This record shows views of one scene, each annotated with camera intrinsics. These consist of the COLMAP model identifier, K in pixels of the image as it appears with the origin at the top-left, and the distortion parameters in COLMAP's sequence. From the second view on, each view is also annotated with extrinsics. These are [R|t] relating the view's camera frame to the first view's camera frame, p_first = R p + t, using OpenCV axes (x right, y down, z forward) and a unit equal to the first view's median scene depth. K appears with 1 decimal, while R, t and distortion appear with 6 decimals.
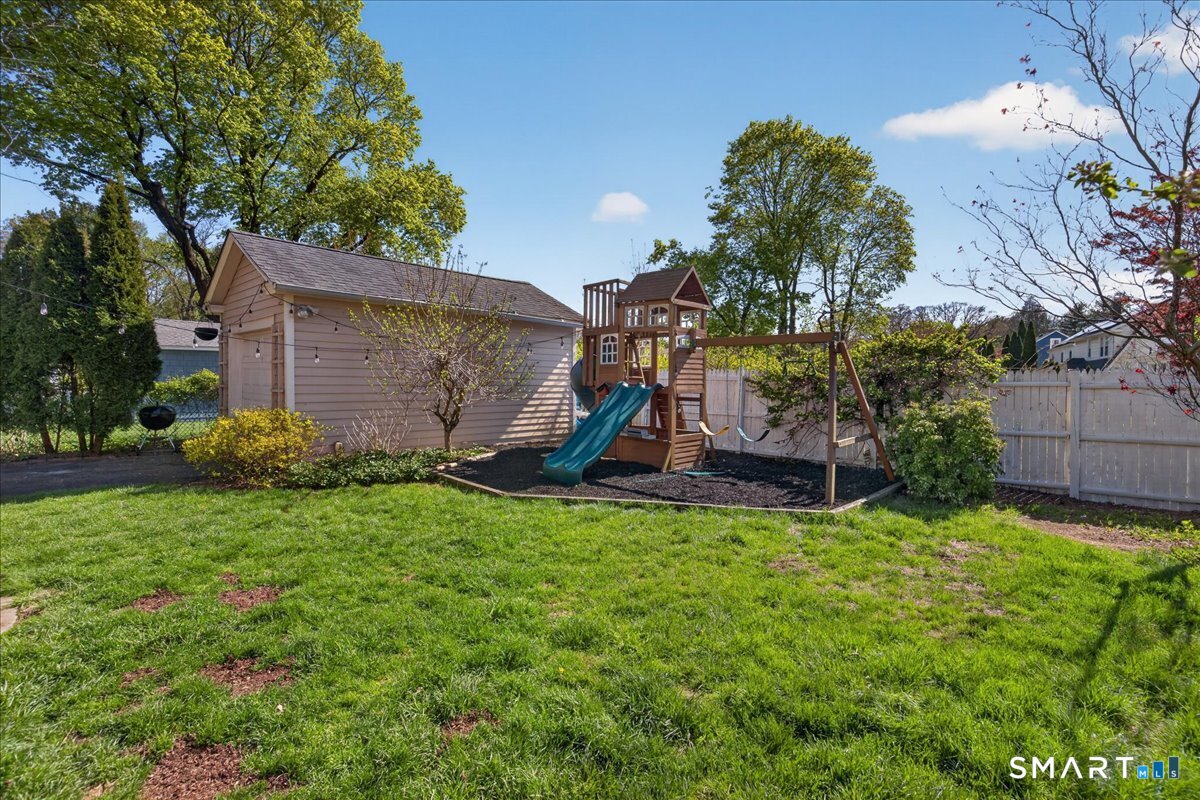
lens RADIAL K [[544.8, 0, 600.0], [0, 544.8, 400.0], [0, 0, 1]] dist [-0.001302, -0.000198]
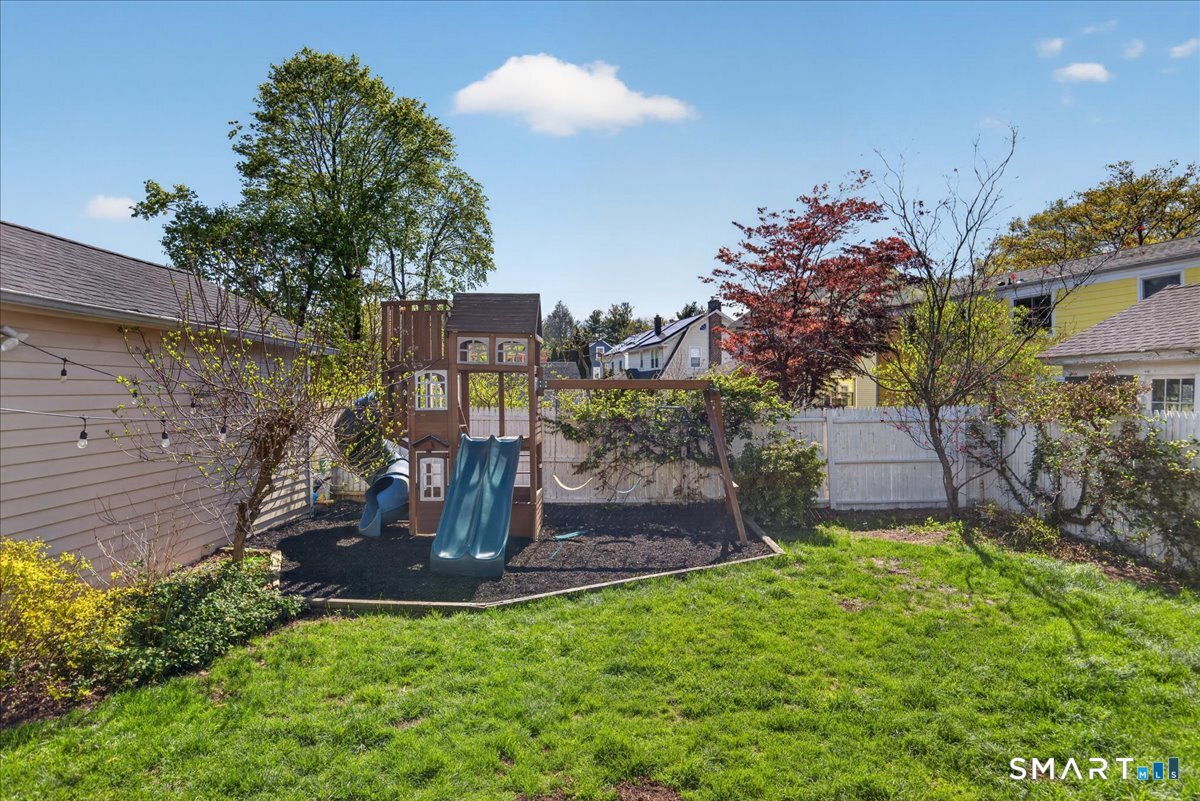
lens RADIAL K [[715.7, 0, 600.0], [0, 715.7, 400.5], [0, 0, 1]] dist [-0.002365, 0.000122]
pose [[0.728885, -0.028390, 0.684047, -0.111234], [0.038213, 0.999269, 0.000755, -0.016122], [-0.683569, 0.025589, 0.729437, 0.024118]]
